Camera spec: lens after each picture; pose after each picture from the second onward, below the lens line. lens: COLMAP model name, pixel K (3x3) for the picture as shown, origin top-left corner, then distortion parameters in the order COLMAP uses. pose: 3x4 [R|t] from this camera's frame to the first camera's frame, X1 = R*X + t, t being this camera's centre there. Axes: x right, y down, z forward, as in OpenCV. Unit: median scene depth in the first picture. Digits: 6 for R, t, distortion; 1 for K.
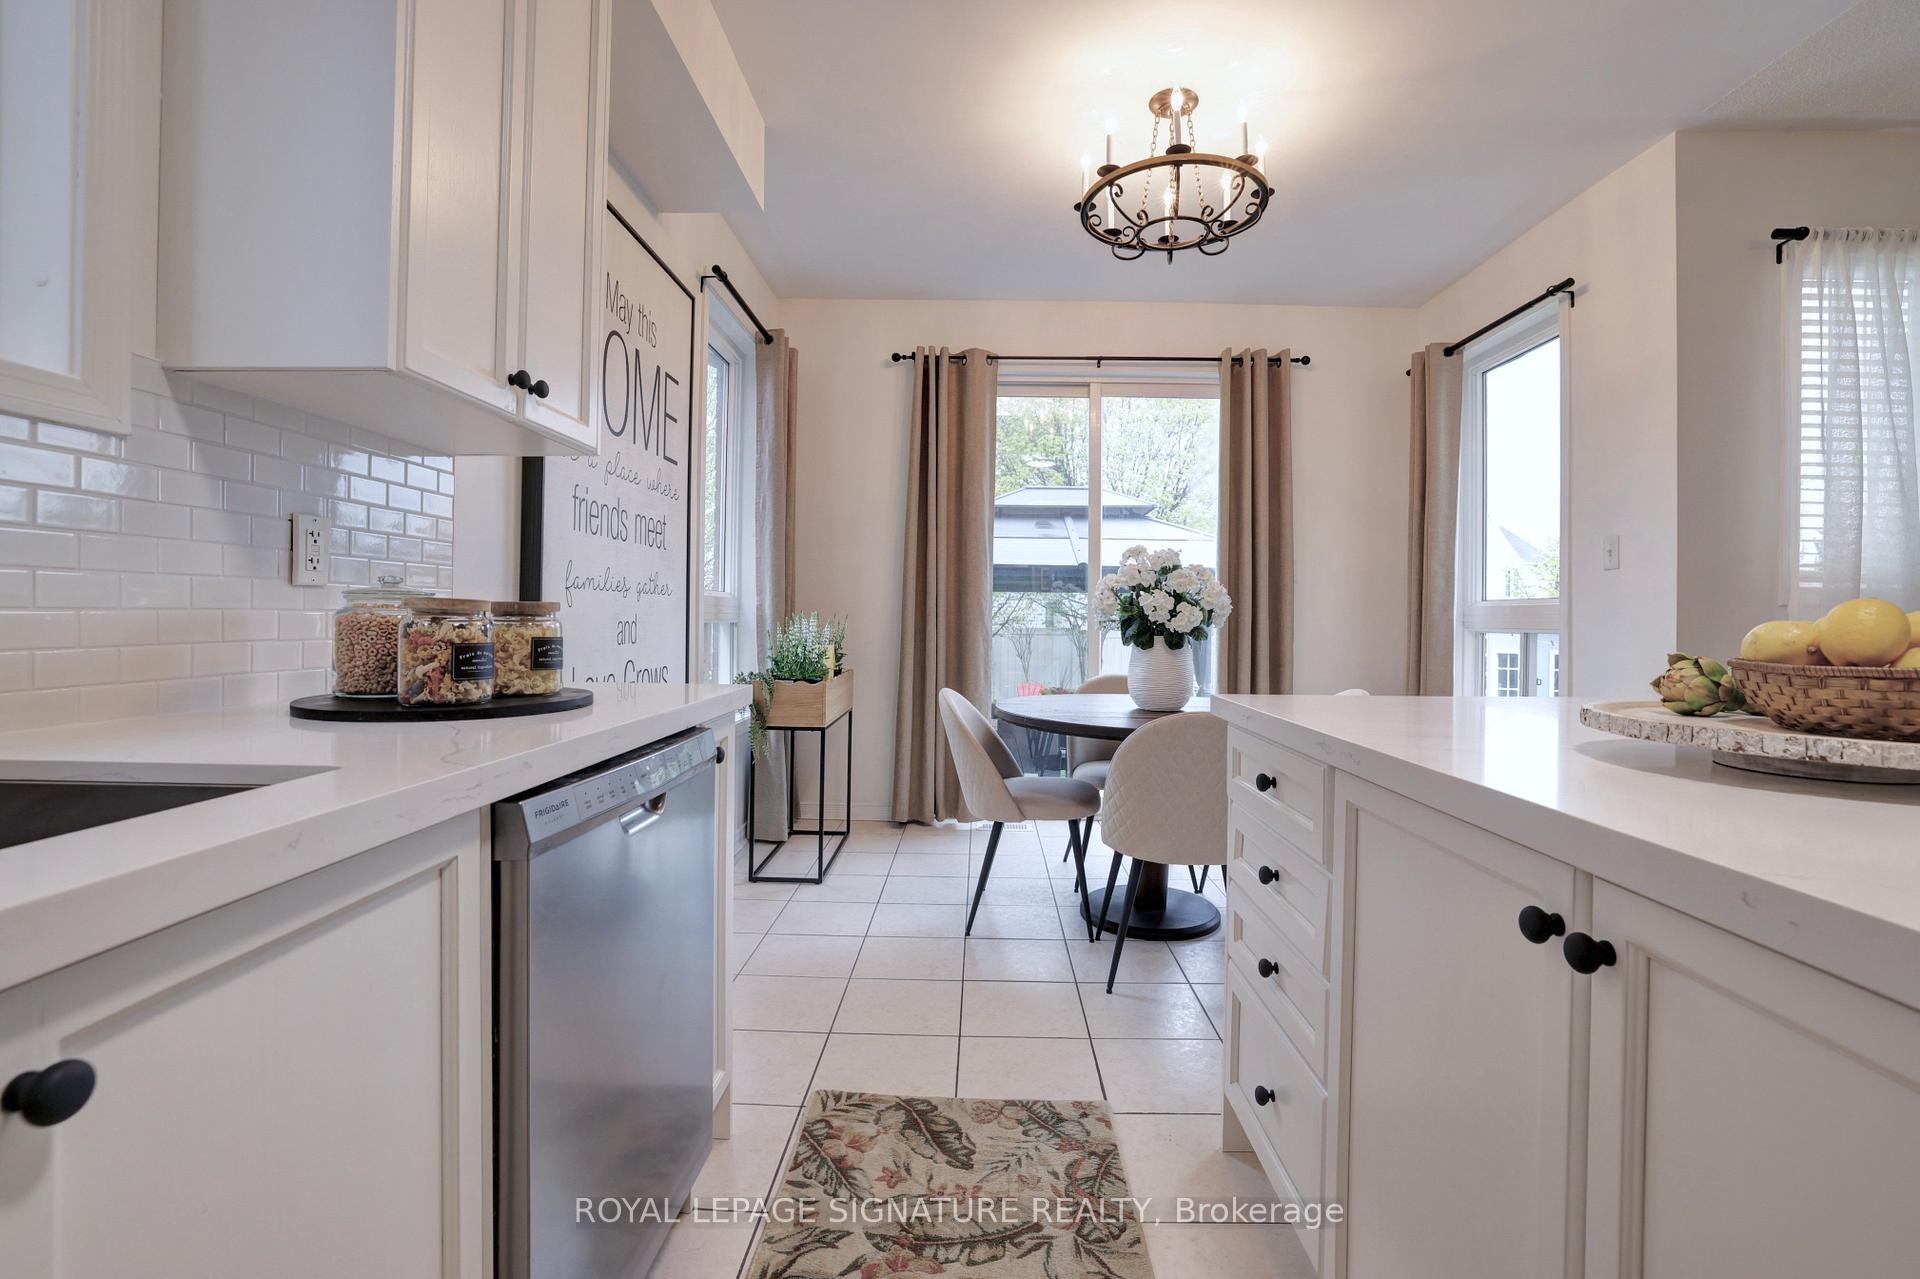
lens RADIAL K [[816.0, 0, 990.8], [0, 816.0, 617.4], [0, 0, 1]] dist [-0.049446, 0.017677]
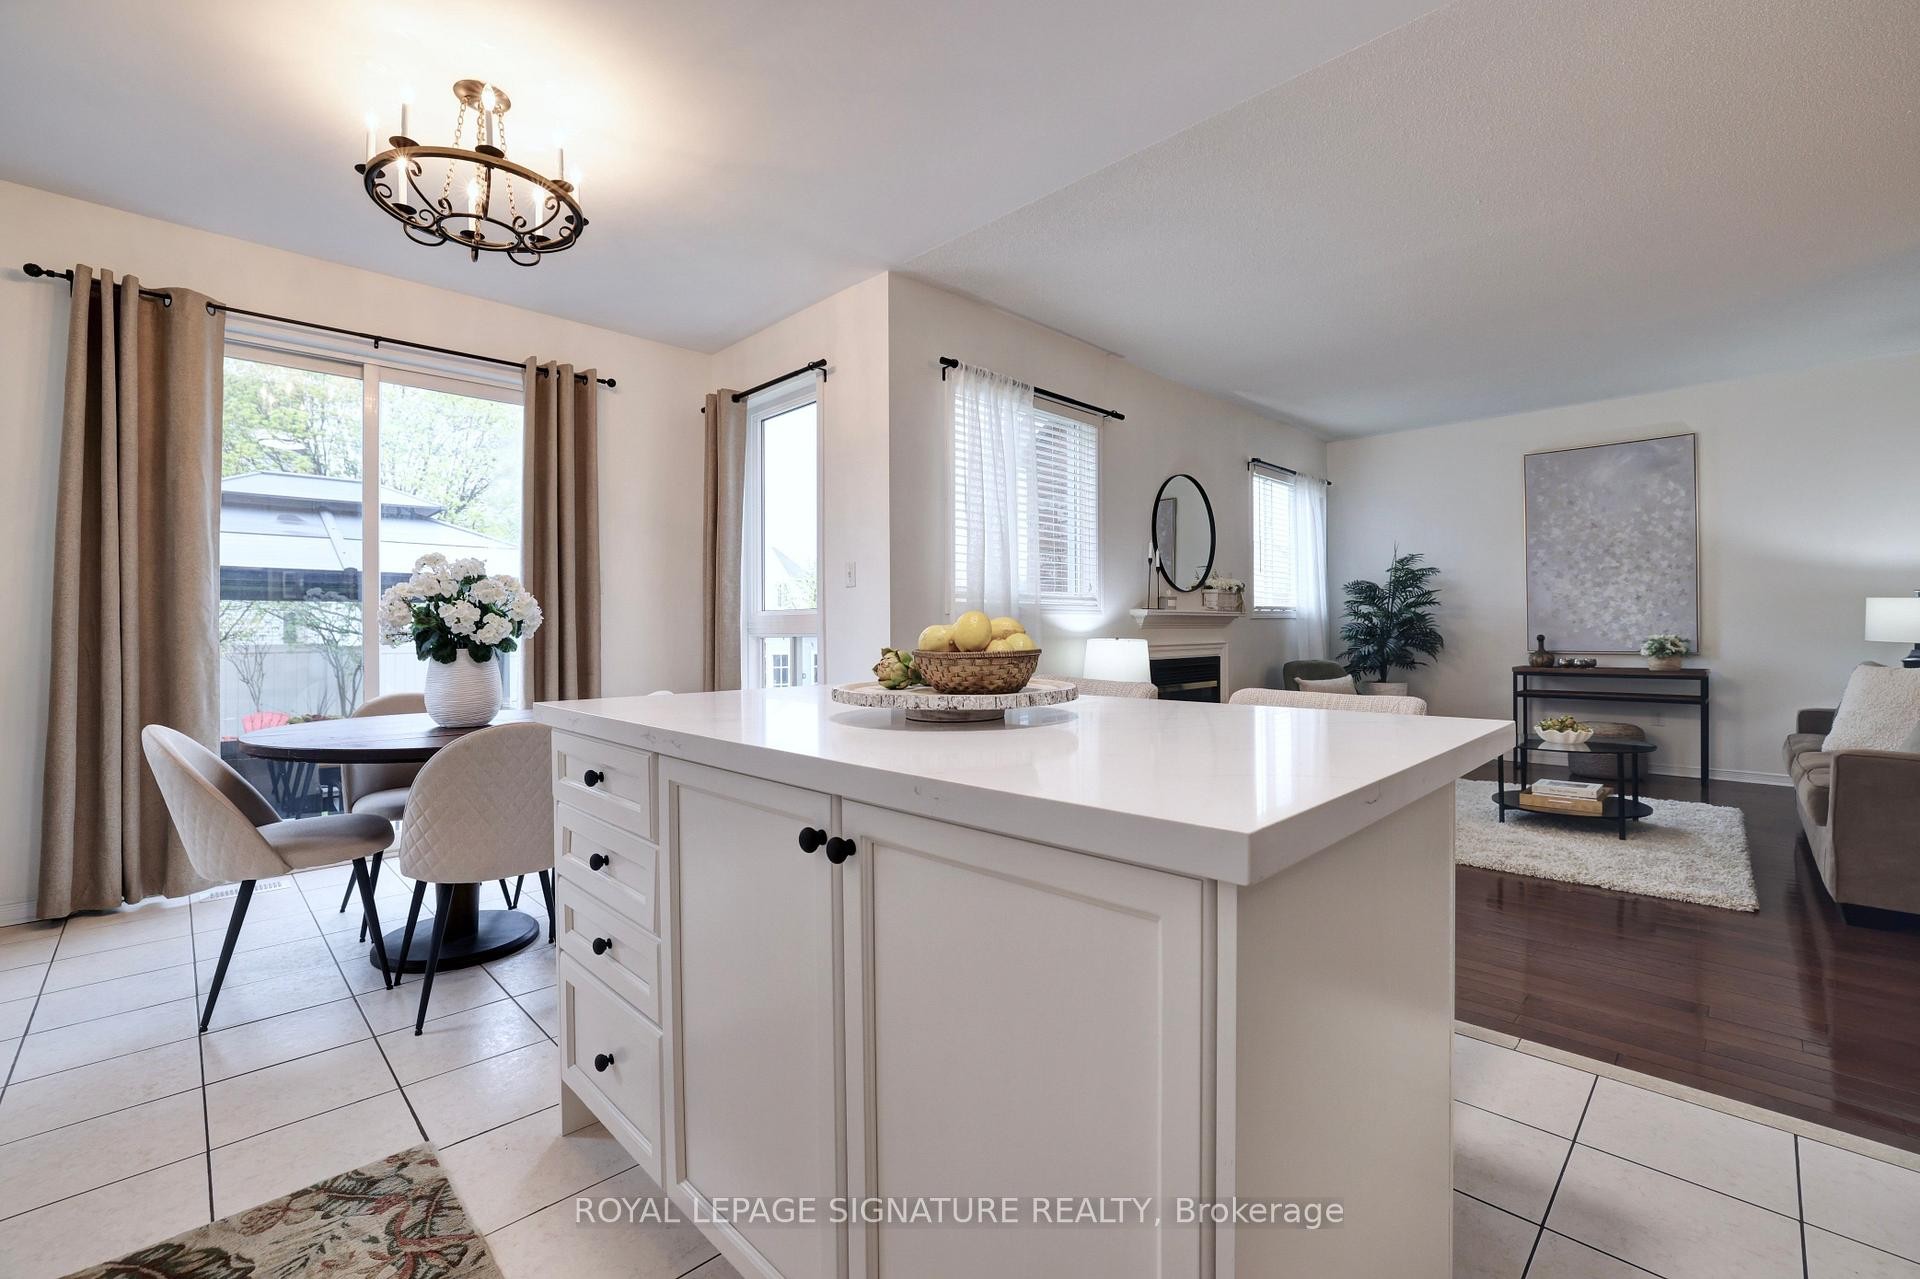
lens RADIAL K [[816.0, 0, 990.8], [0, 816.0, 617.4], [0, 0, 1]] dist [-0.049446, 0.017677]
pose [[0.675274, -0.006141, 0.737542, -0.067480], [0.013811, 0.999895, -0.004320, -0.001338], [-0.737438, 0.013103, 0.675288, -0.092191]]
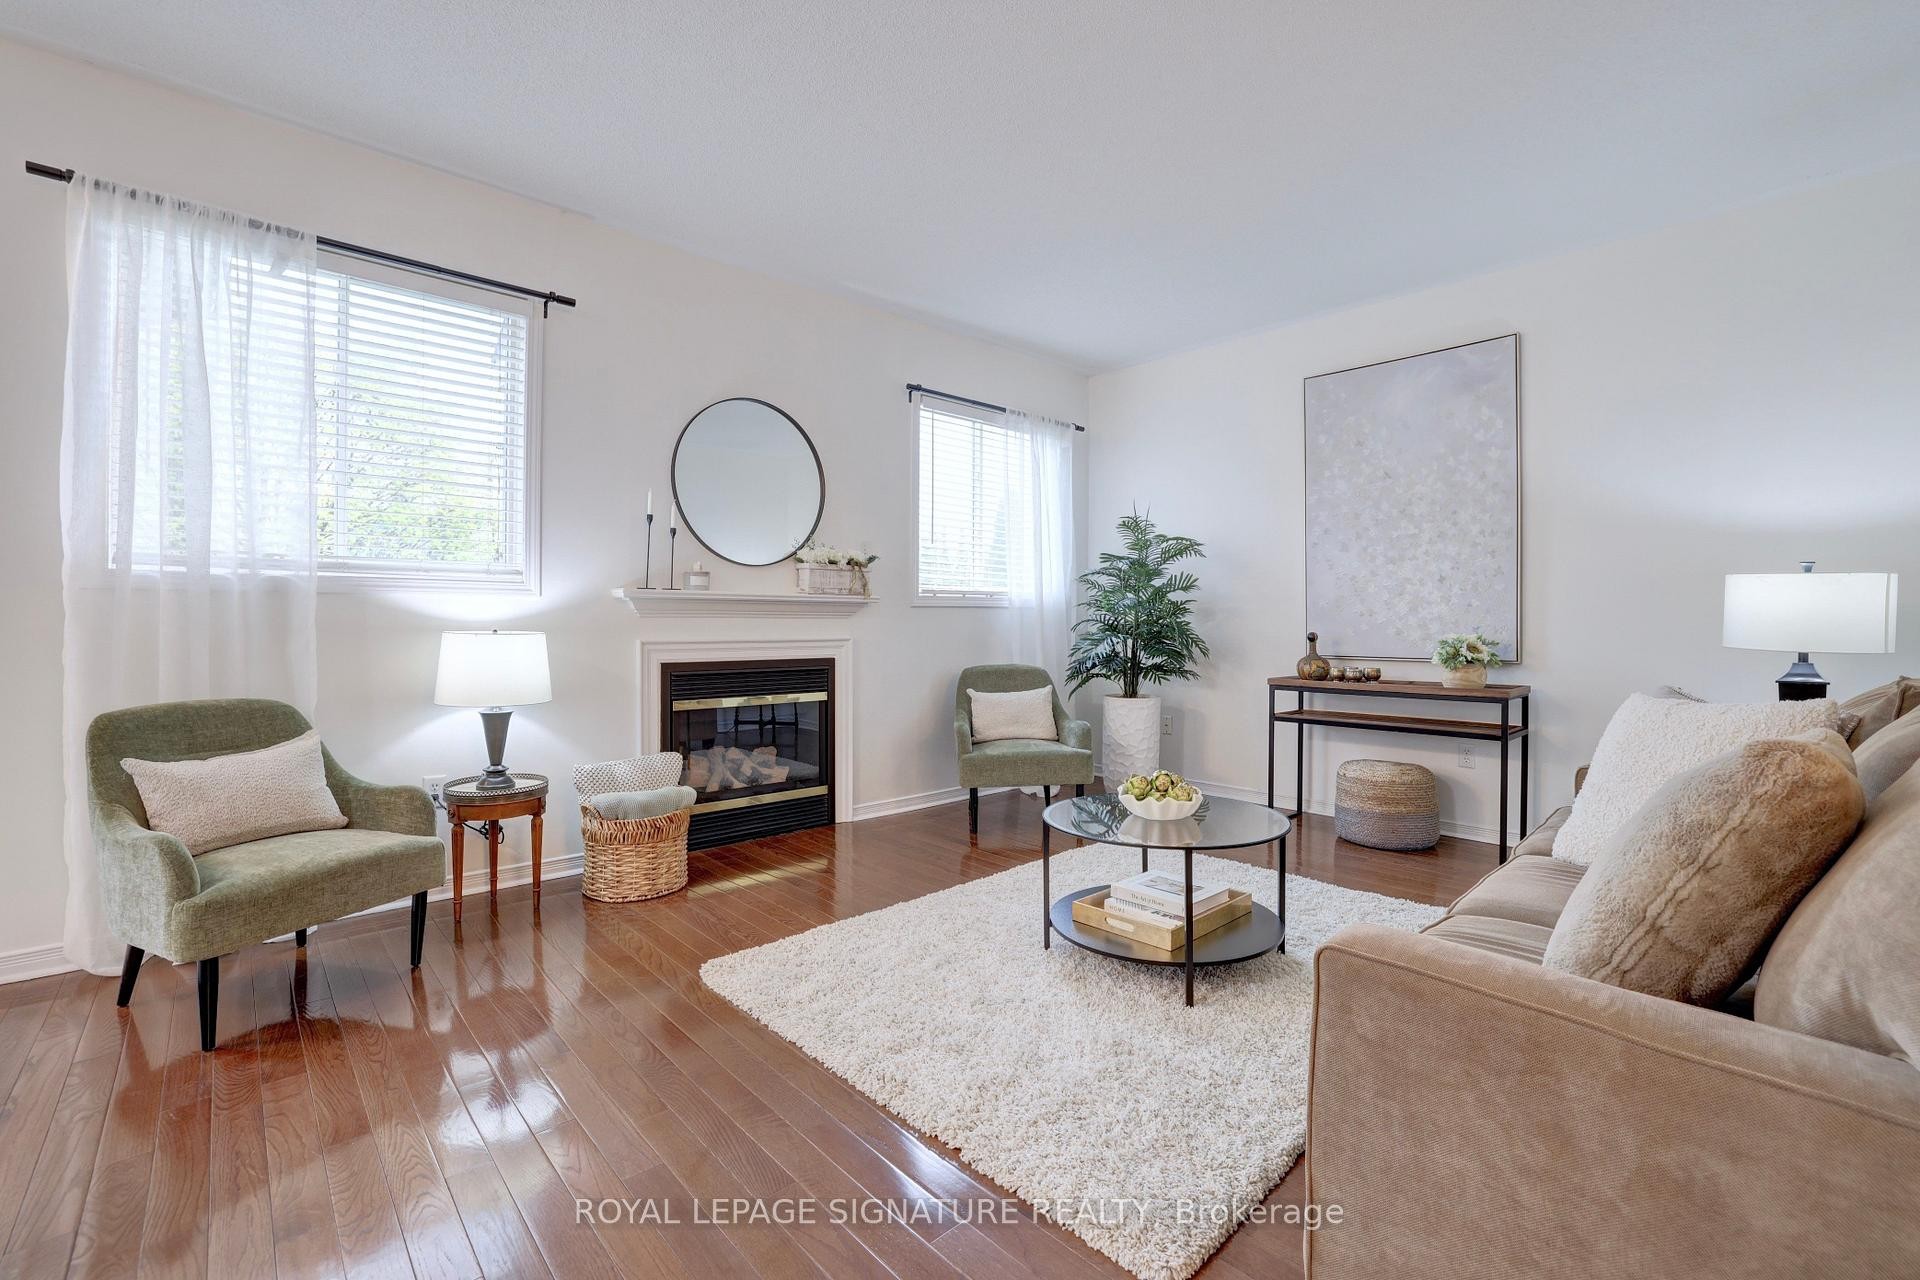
lens RADIAL K [[816.0, 0, 990.8], [0, 816.0, 617.9], [0, 0, 1]] dist [-0.049446, 0.017677]
pose [[0.702184, -0.007367, 0.711957, 1.487187], [0.006146, 0.999972, 0.004287, 0.028014], [-0.711969, 0.001365, 0.702210, -0.491303]]
